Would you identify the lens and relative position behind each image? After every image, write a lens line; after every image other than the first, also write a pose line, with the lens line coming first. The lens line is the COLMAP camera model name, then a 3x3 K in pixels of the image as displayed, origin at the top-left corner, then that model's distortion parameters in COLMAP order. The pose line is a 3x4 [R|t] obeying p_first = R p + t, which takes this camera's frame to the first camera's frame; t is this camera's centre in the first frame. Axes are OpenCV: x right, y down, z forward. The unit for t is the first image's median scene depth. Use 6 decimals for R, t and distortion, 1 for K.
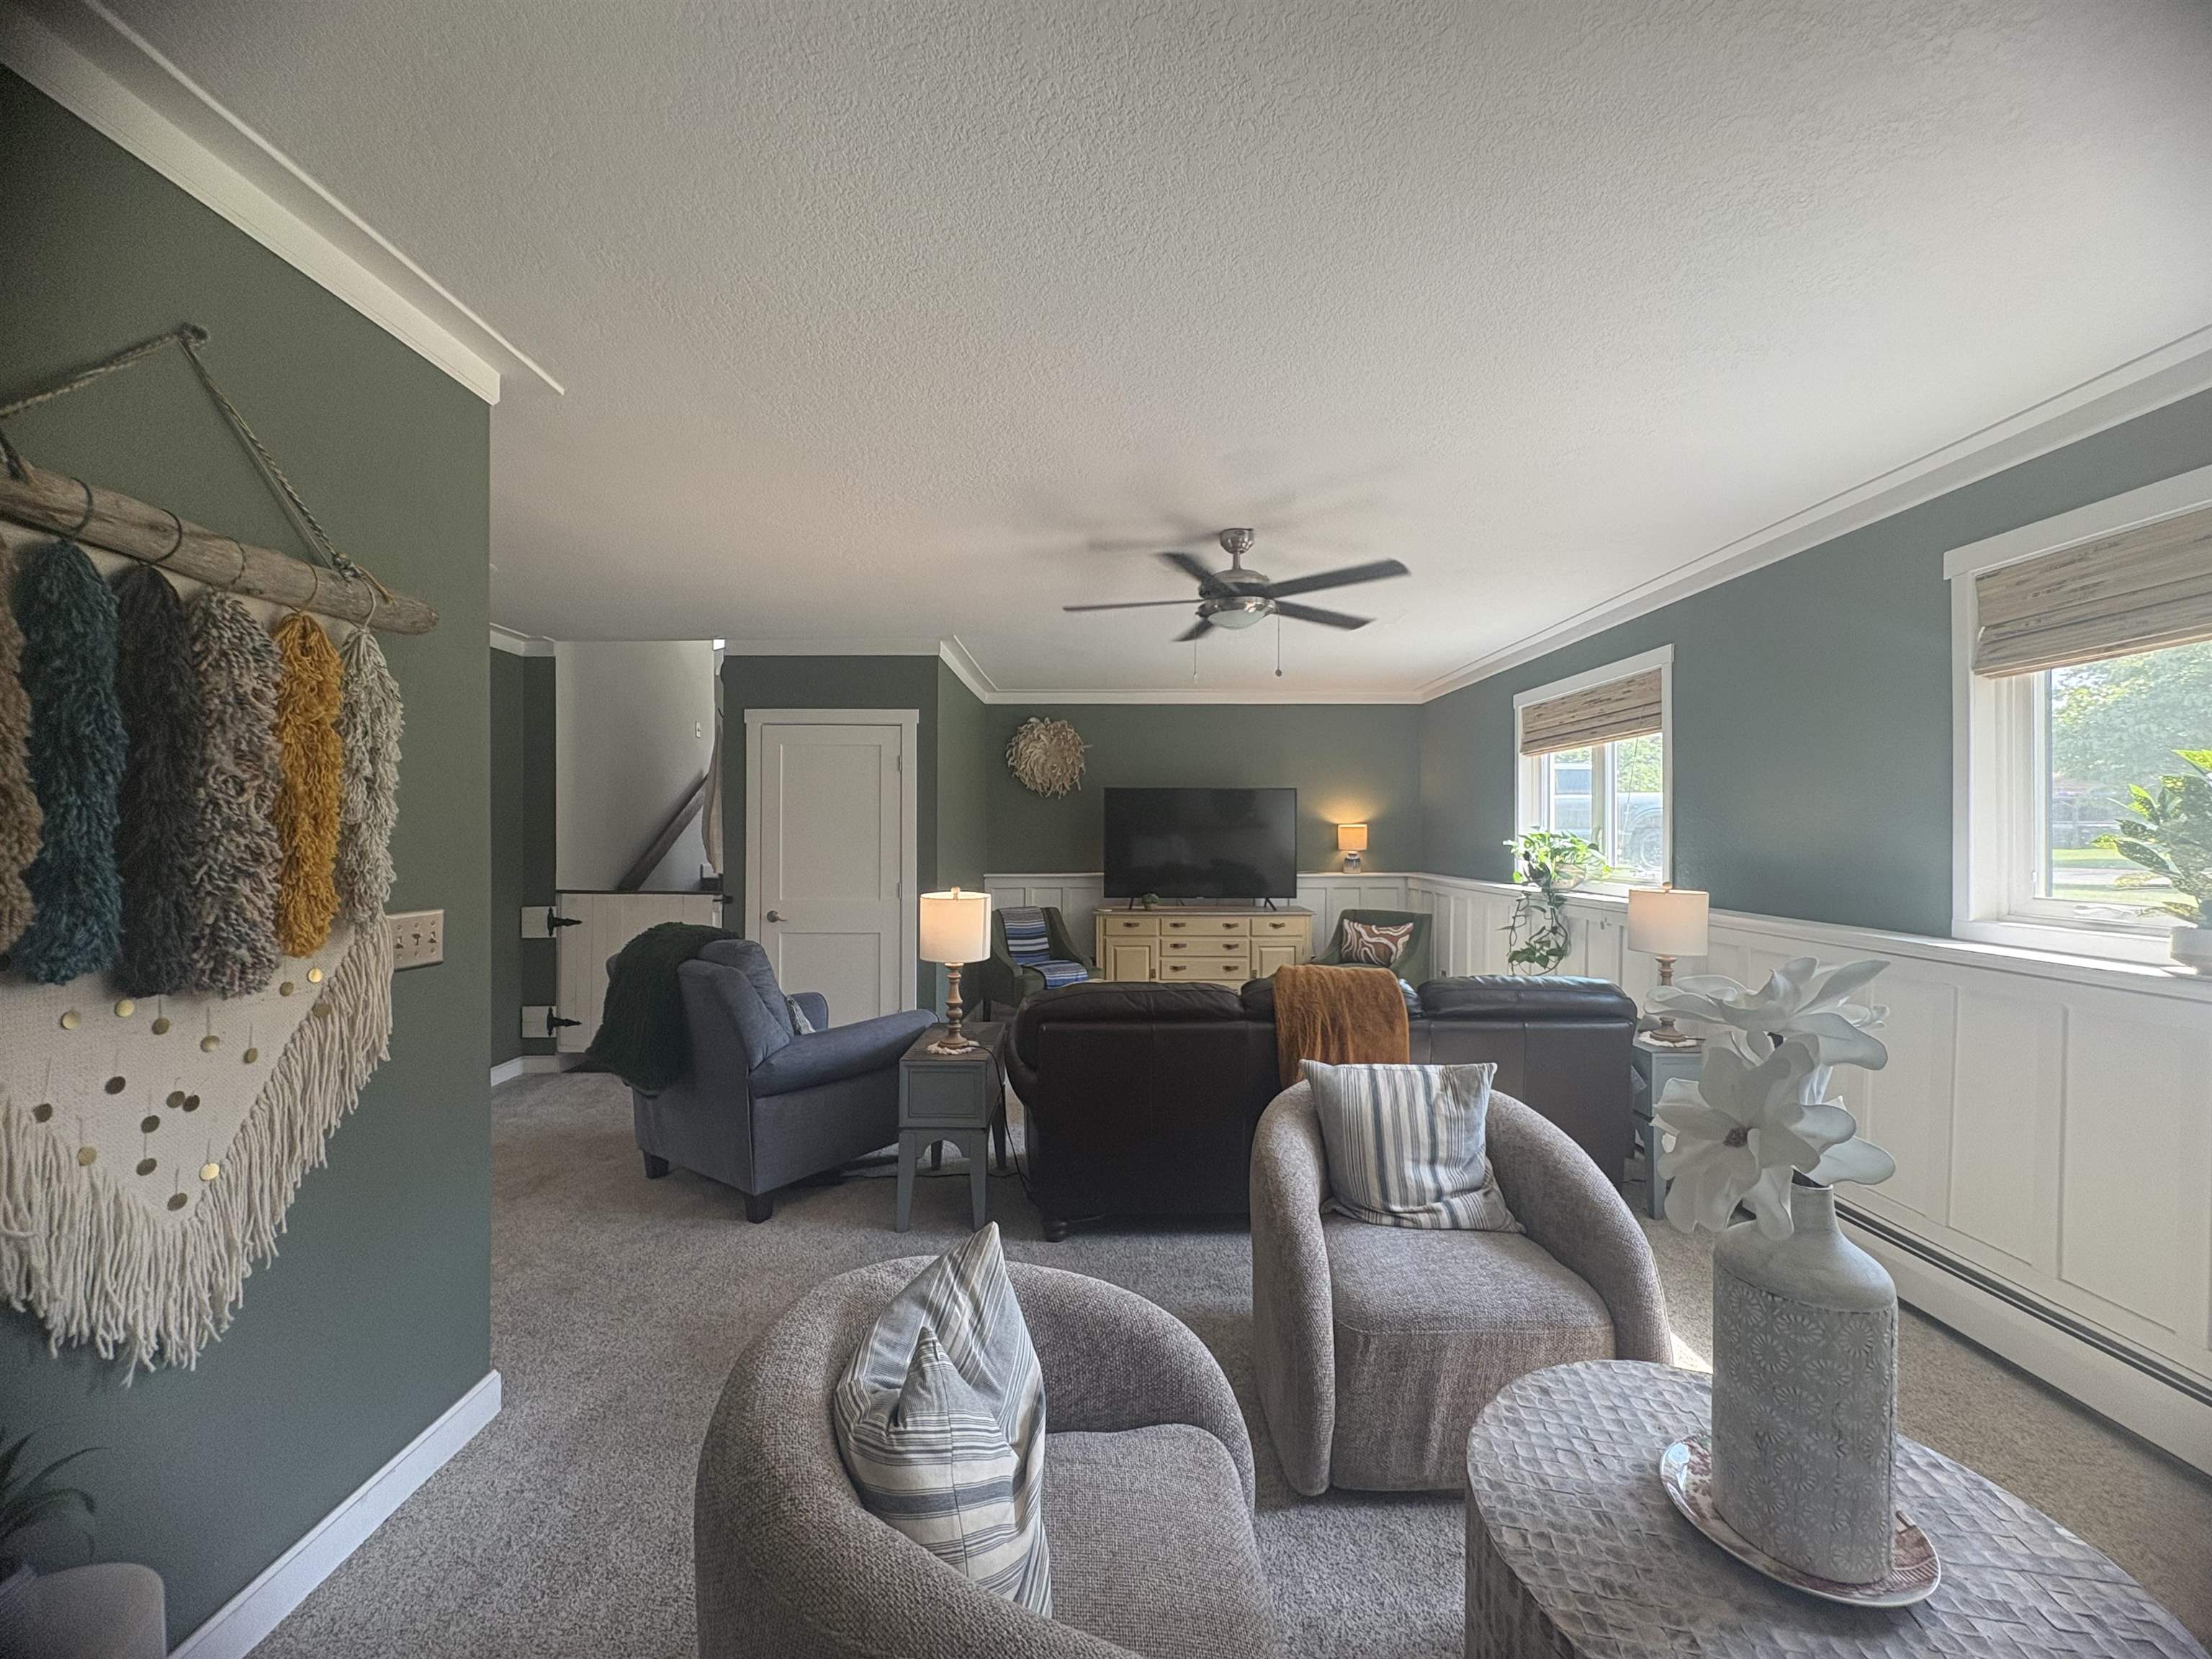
lens RADIAL K [[891.4, 0, 1105.3], [0, 891.4, 831.9], [0, 0, 1]] dist [0.000708, 0.000795]
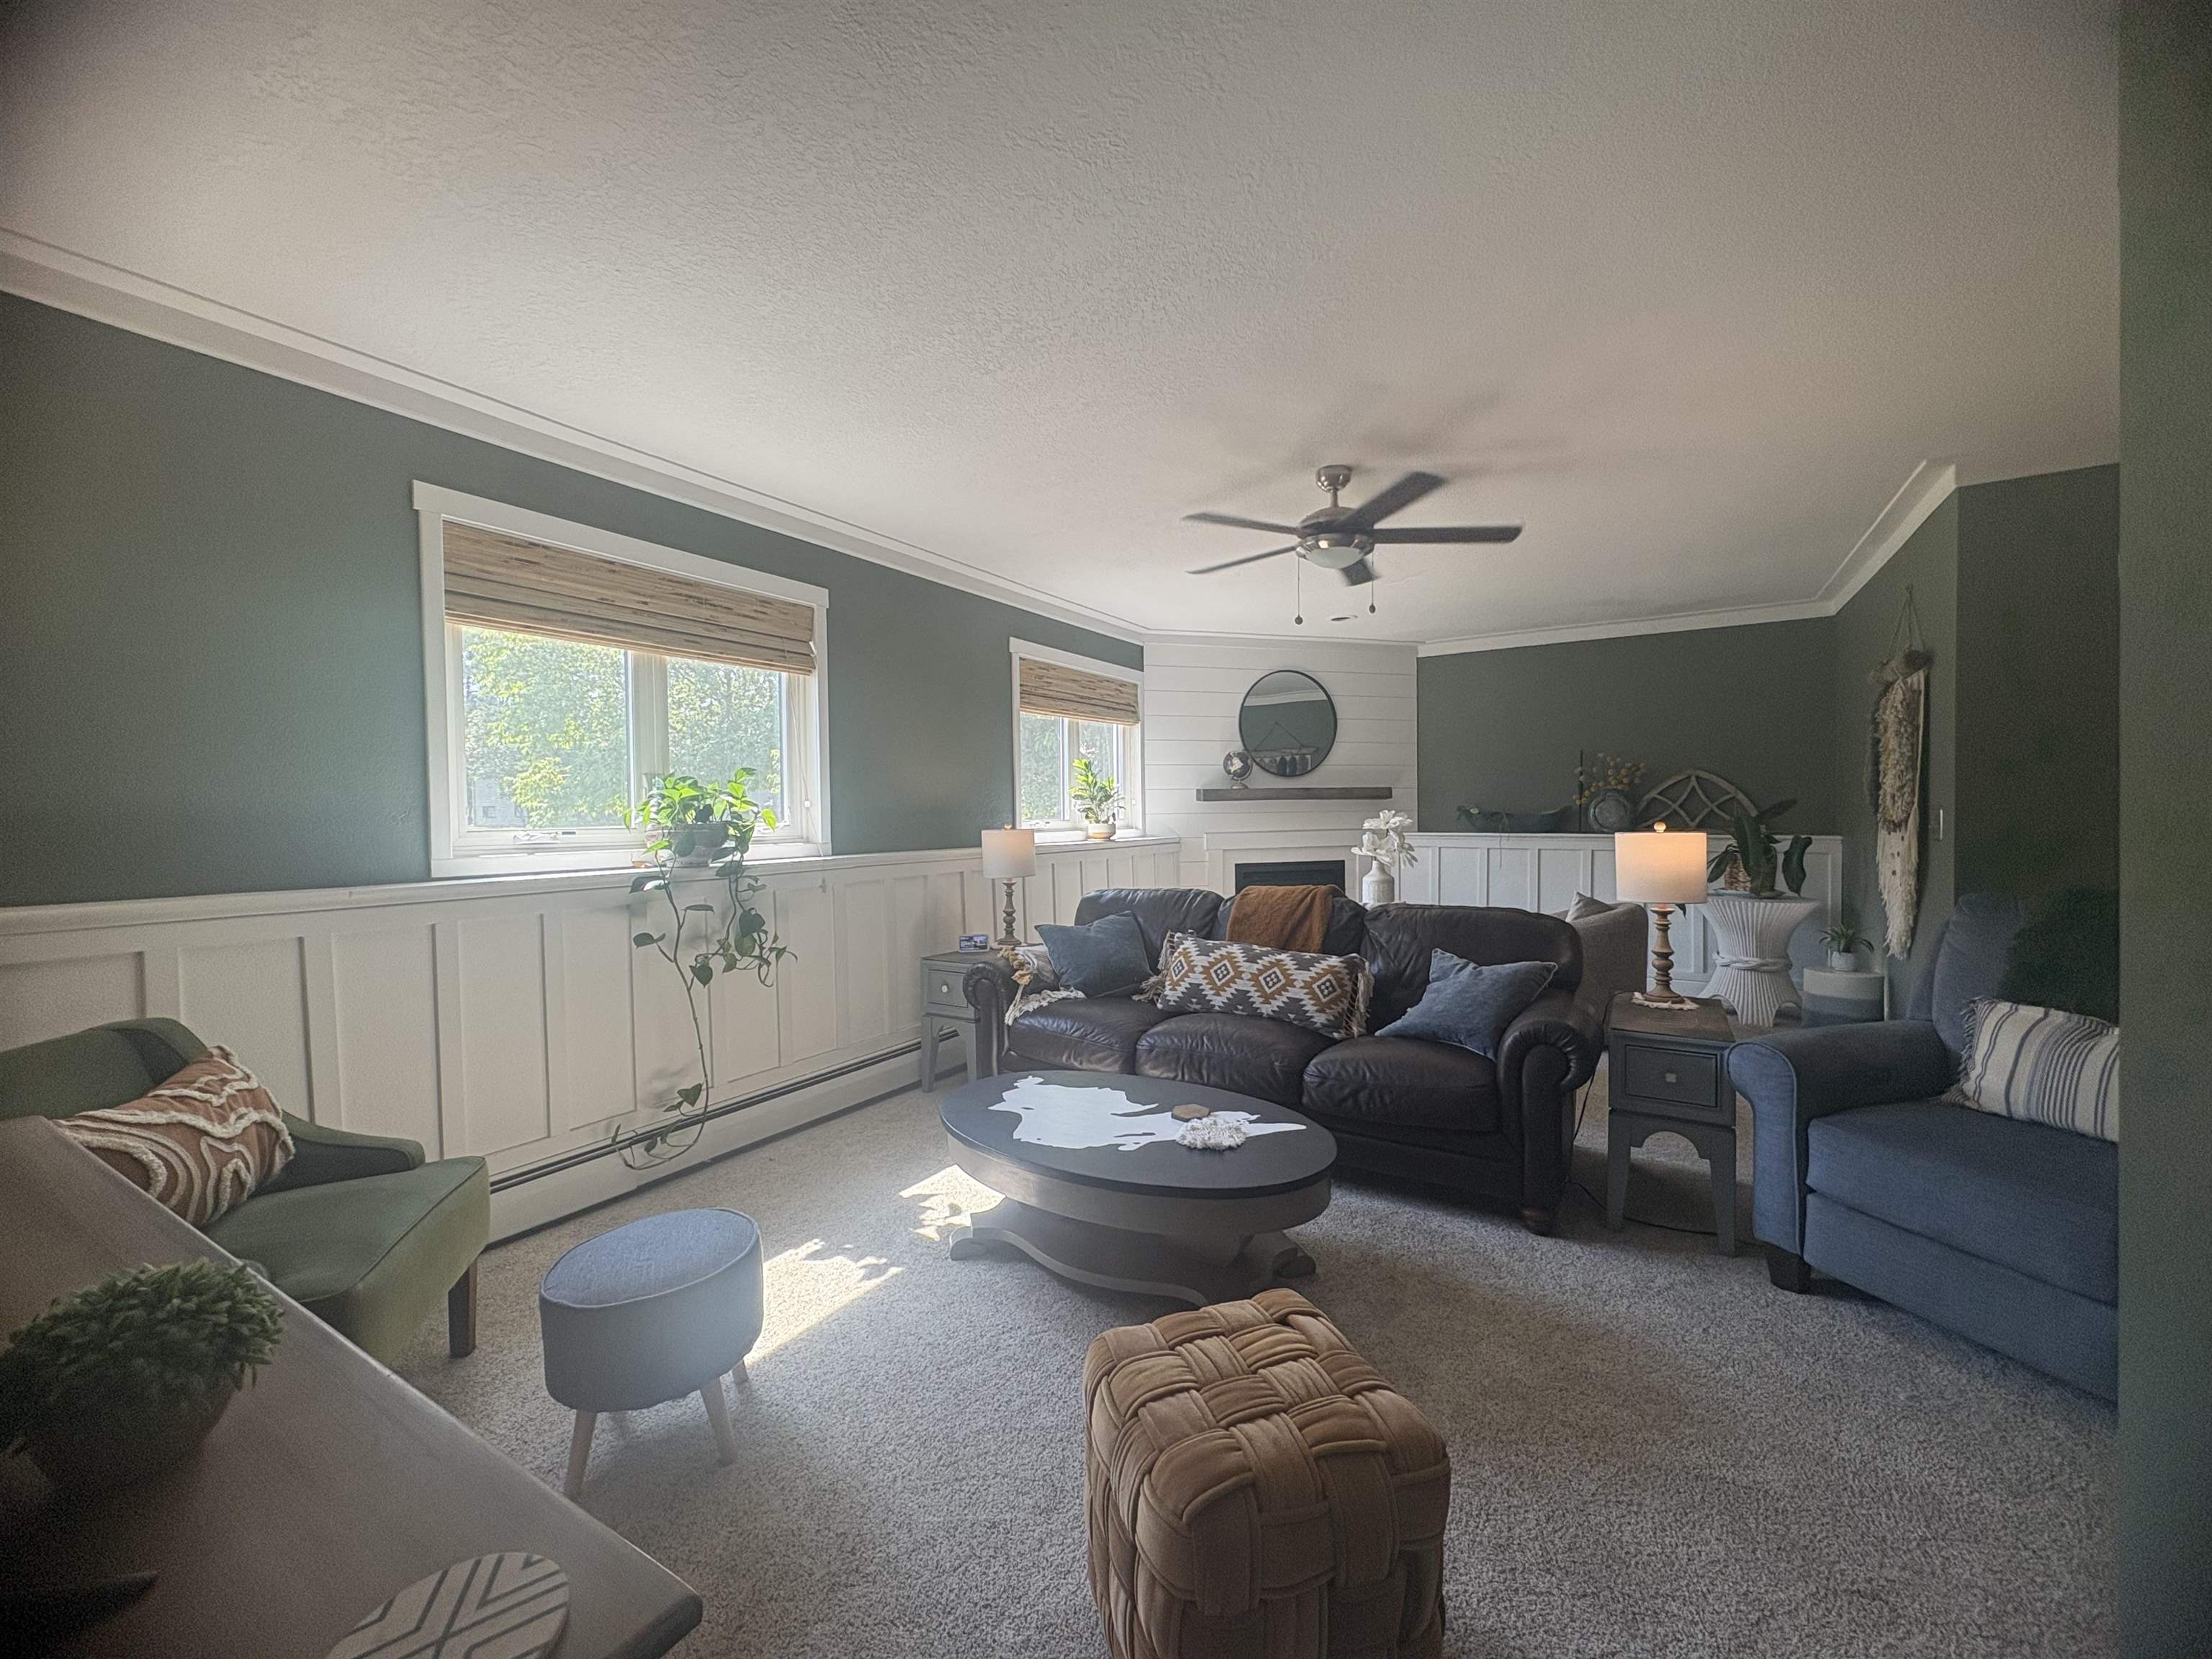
lens RADIAL K [[891.4, 0, 1105.7], [0, 891.4, 830.5], [0, 0, 1]] dist [0.000708, 0.000795]
pose [[-0.850274, -0.007626, 0.526285, -0.131903], [0.006487, 0.999667, 0.024965, 0.028916], [-0.526300, 0.024641, -0.849942, 1.515503]]
